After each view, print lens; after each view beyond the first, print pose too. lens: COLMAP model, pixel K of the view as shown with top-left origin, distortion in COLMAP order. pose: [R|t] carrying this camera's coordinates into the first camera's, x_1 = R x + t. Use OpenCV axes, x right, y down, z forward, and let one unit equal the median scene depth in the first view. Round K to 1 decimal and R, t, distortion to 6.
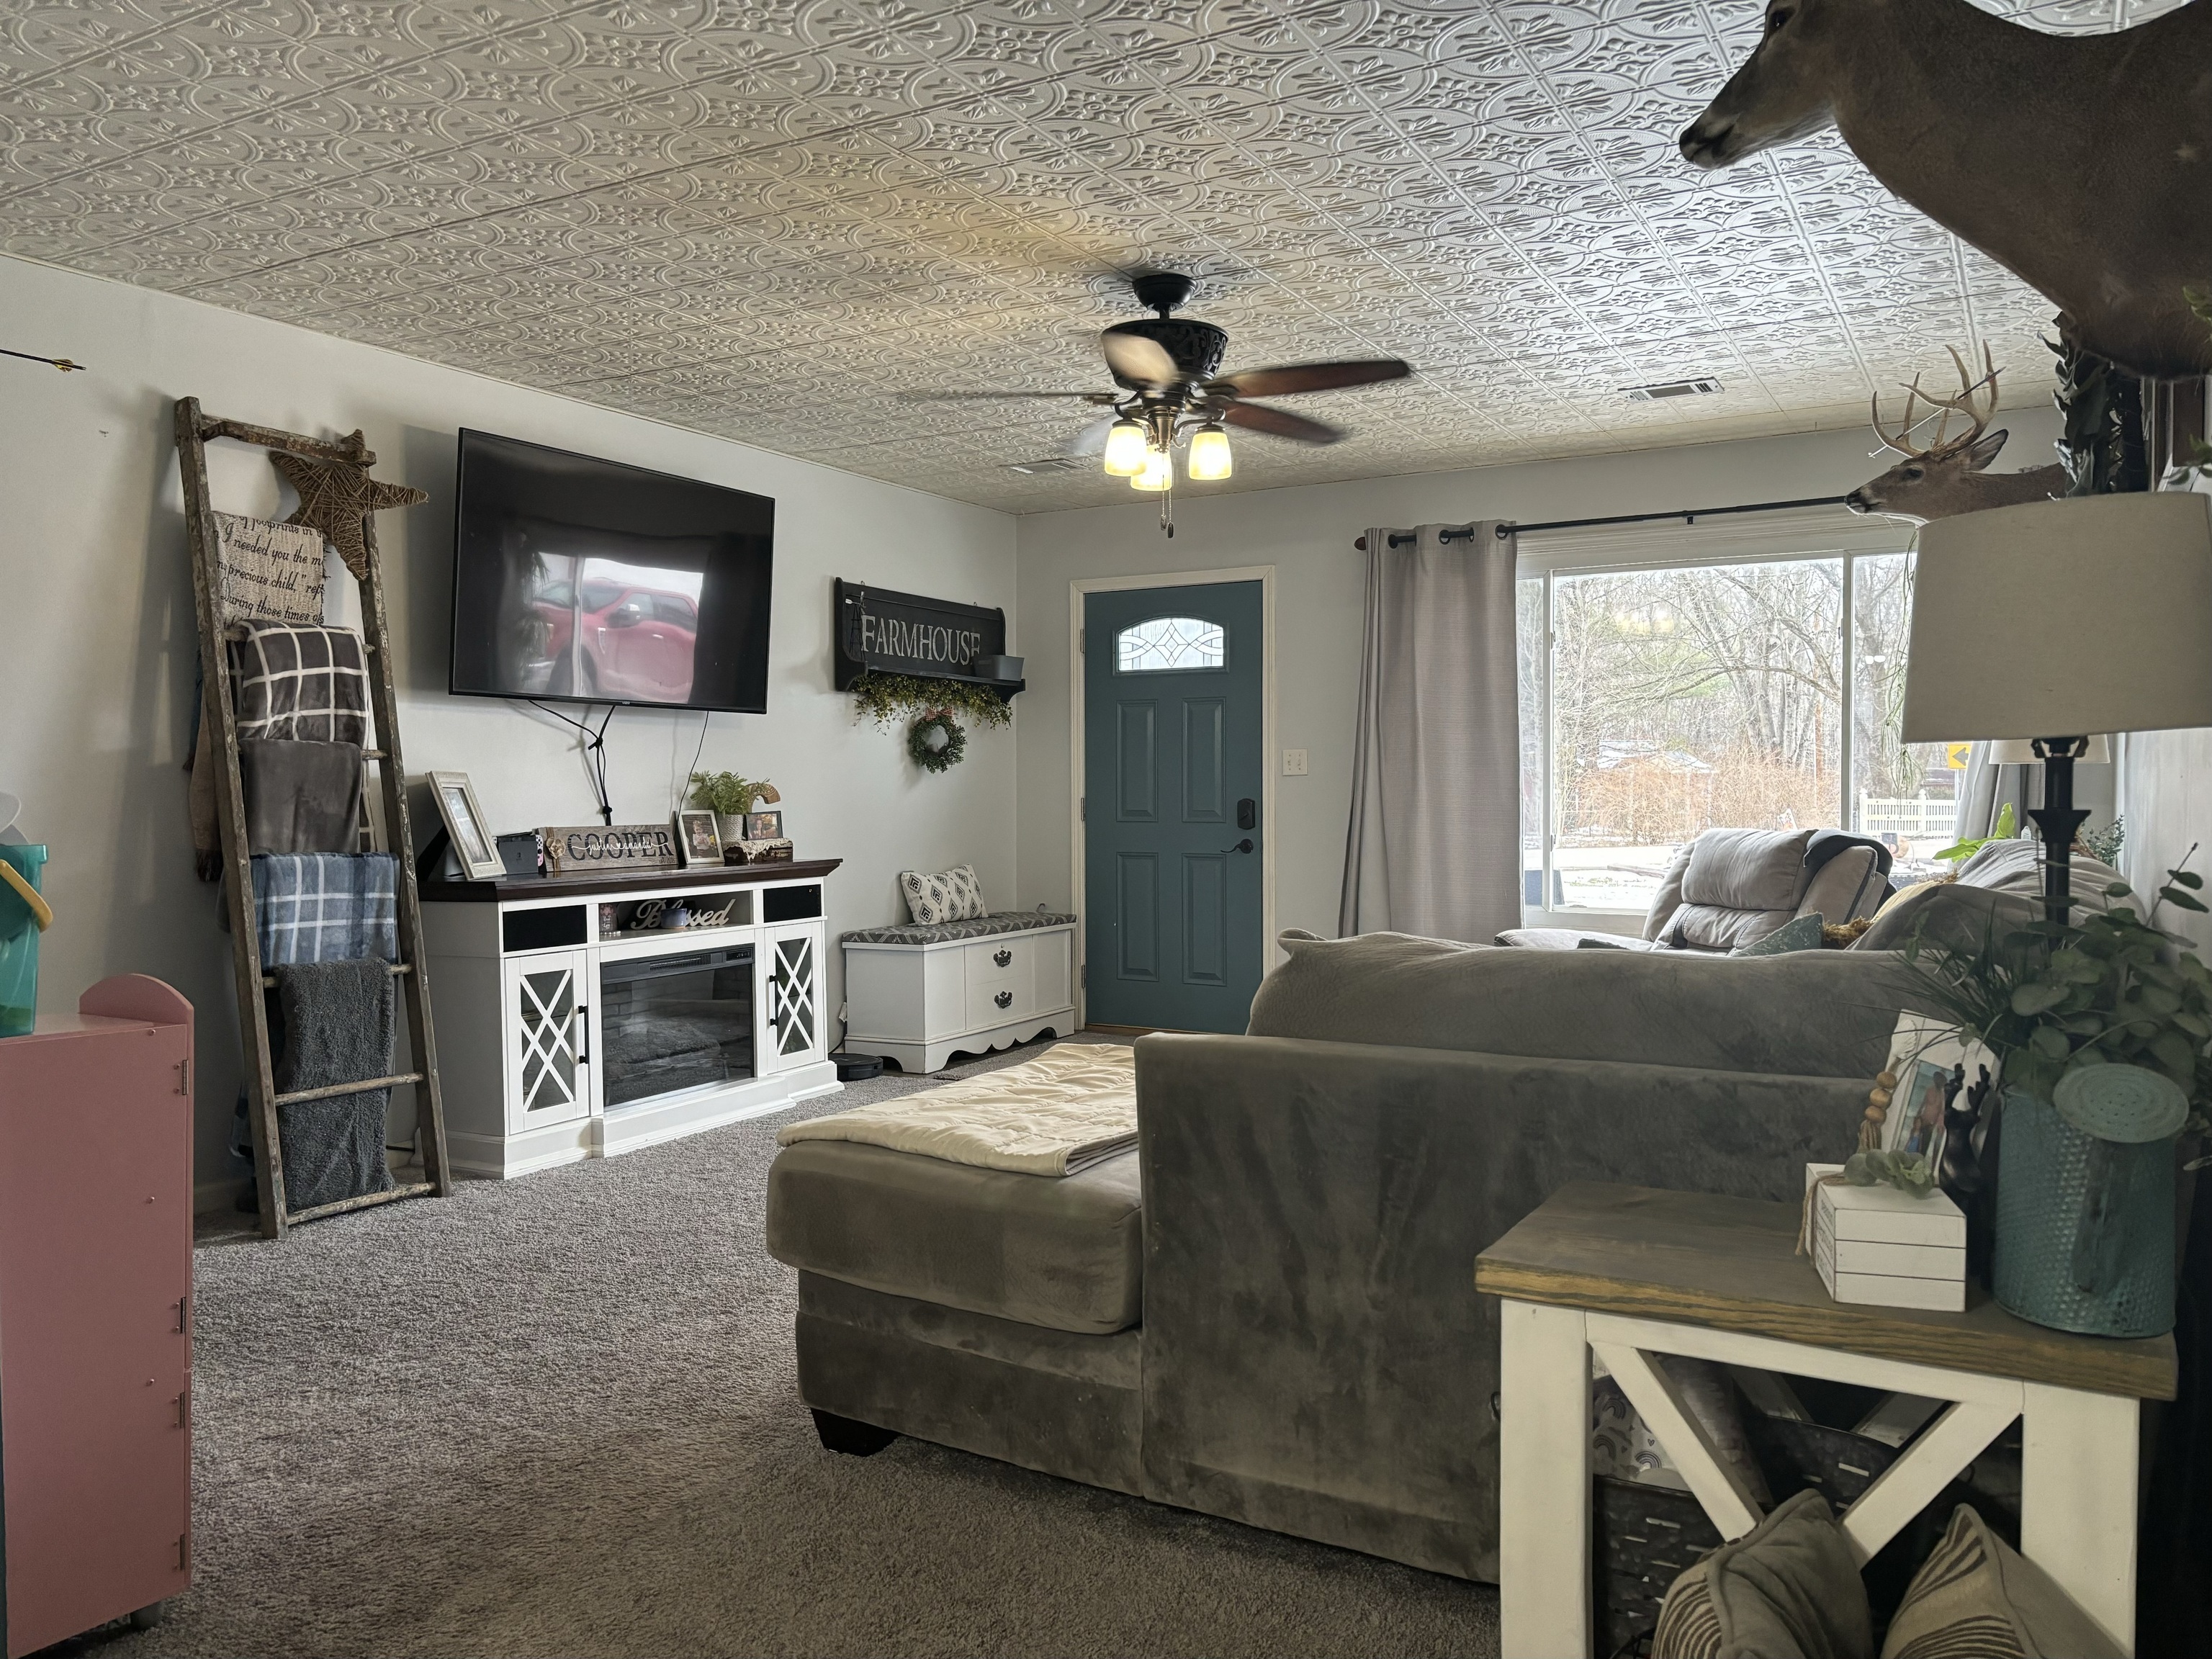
lens RADIAL K [[1649.5, 0, 1106.0], [0, 1649.5, 829.5], [0, 0, 1]] dist [0.023291, -0.005507]
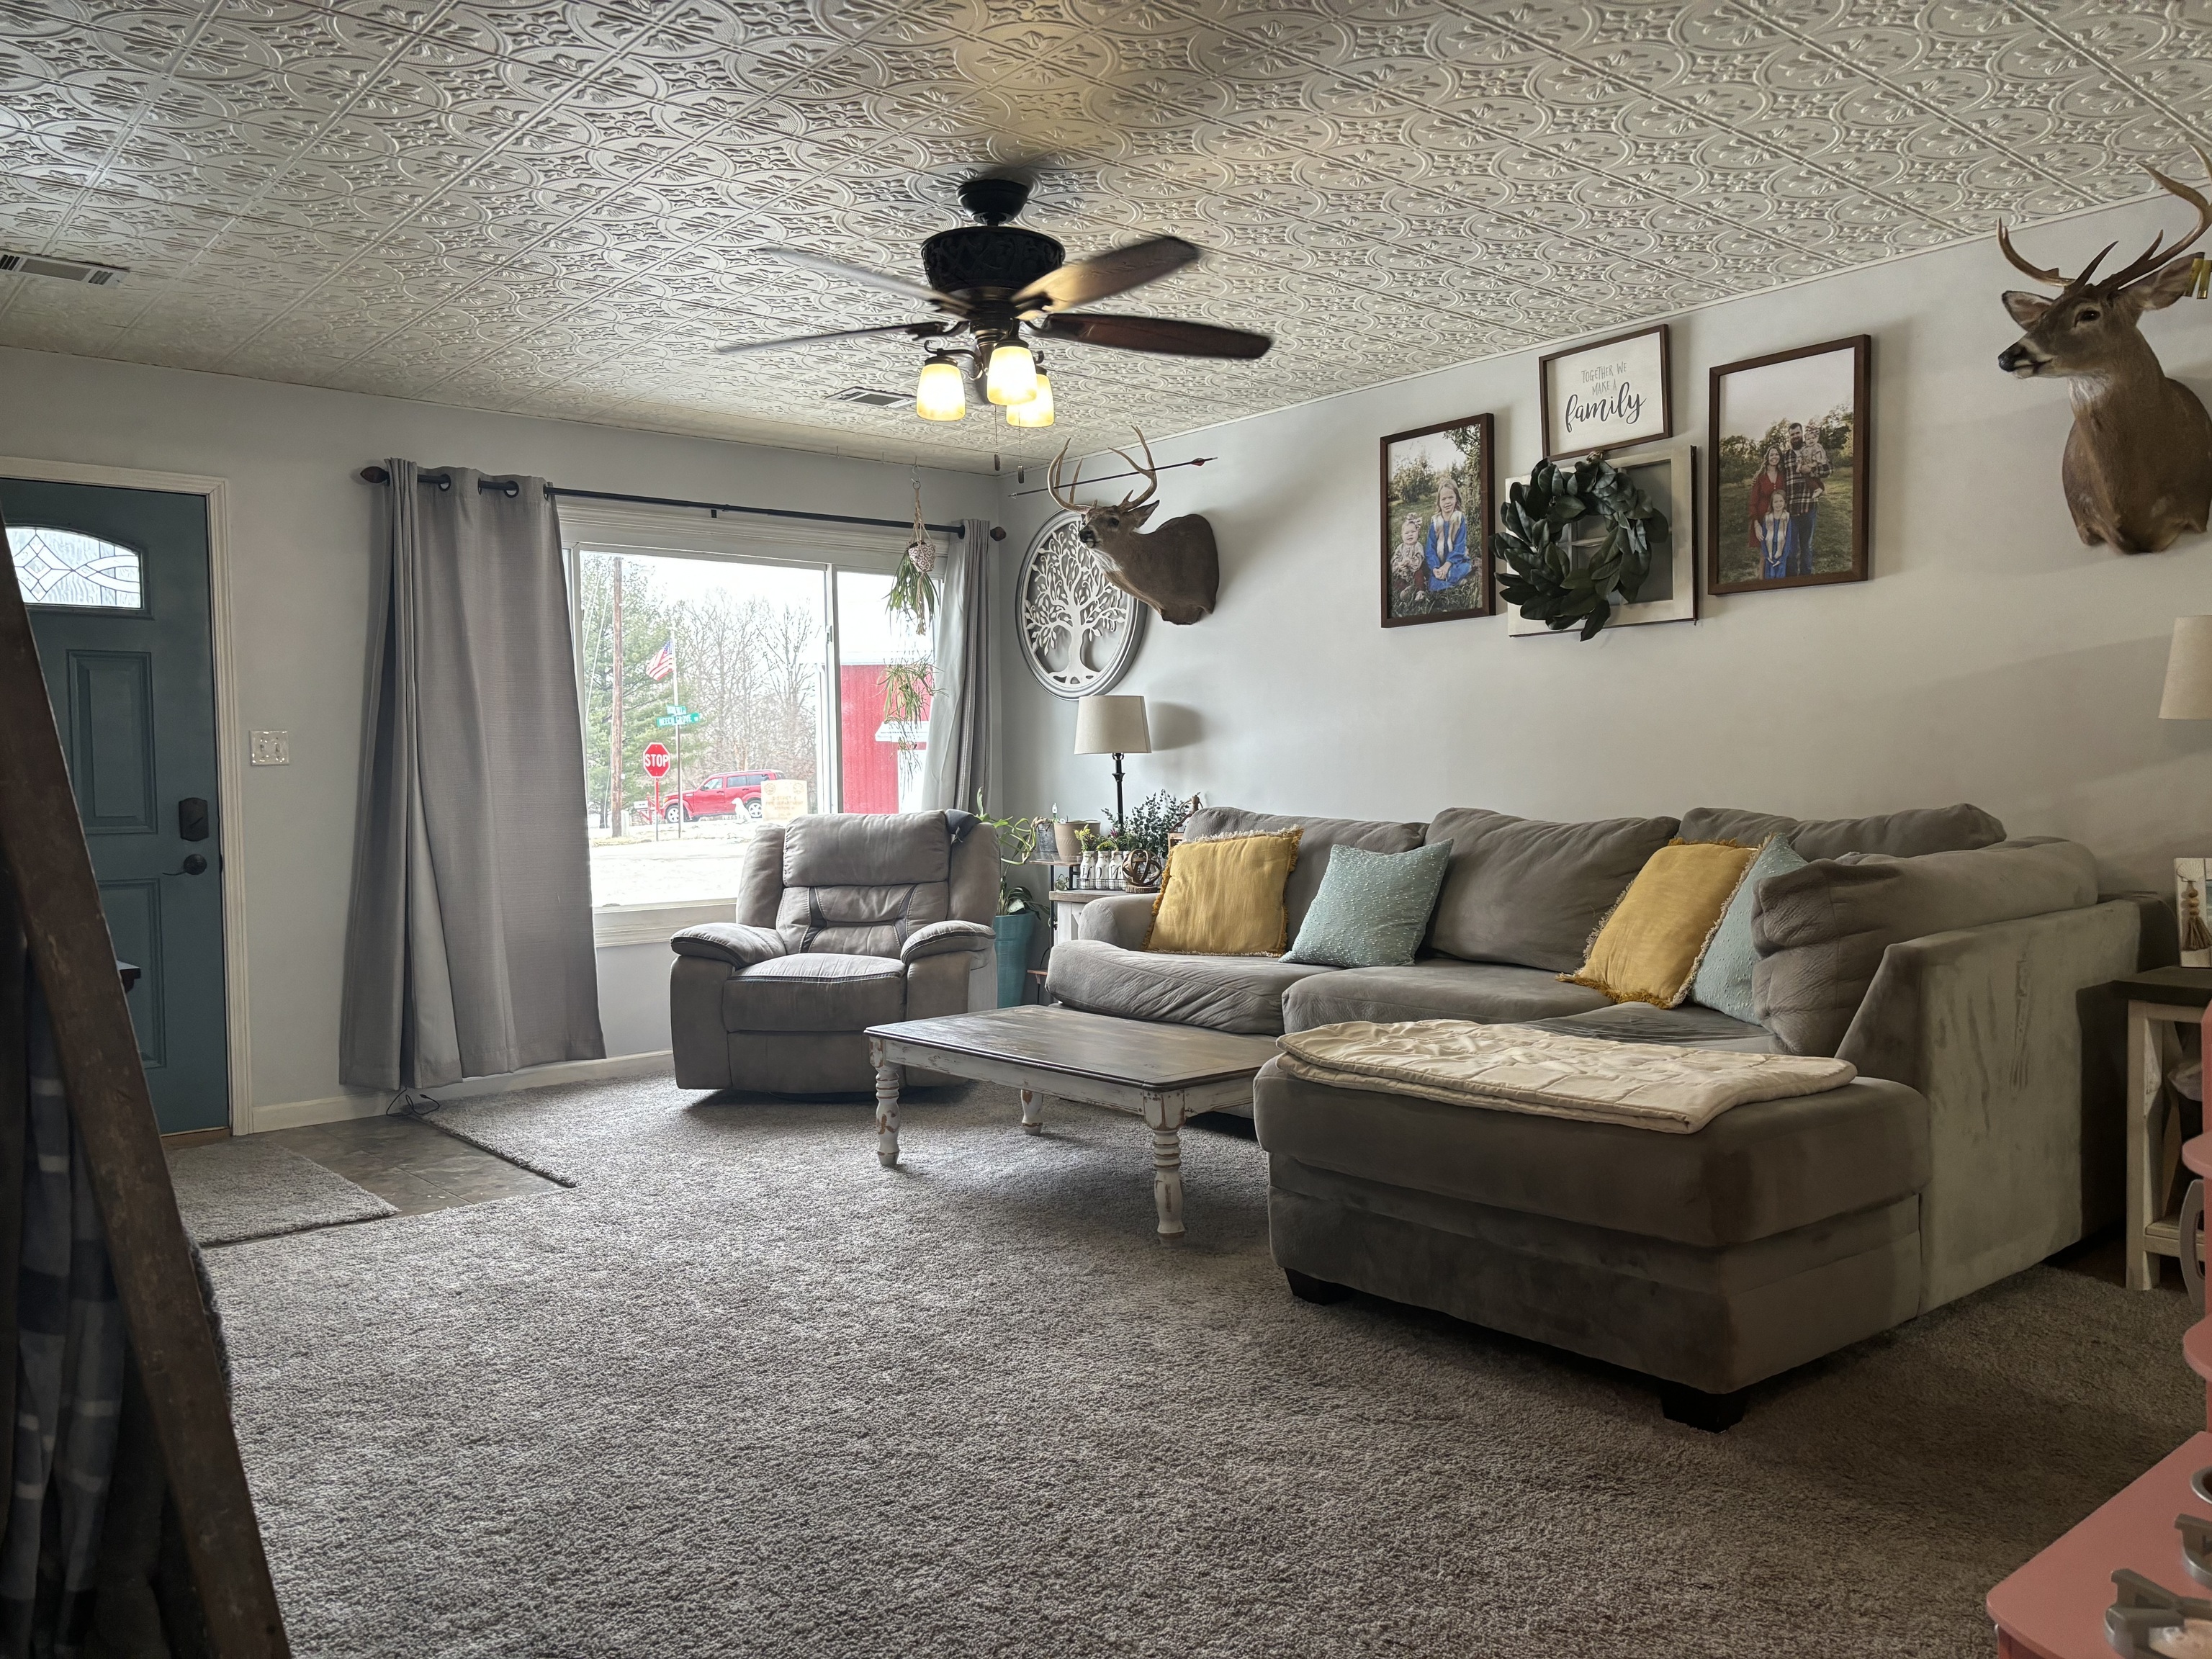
lens RADIAL K [[1649.5, 0, 1106.0], [0, 1649.5, 829.5], [0, 0, 1]] dist [0.023291, -0.005507]
pose [[0.343643, -0.027098, 0.938709, -0.455234], [0.041958, 0.999028, 0.013479, 0.001575], [-0.938163, 0.034755, 0.344446, 0.385189]]
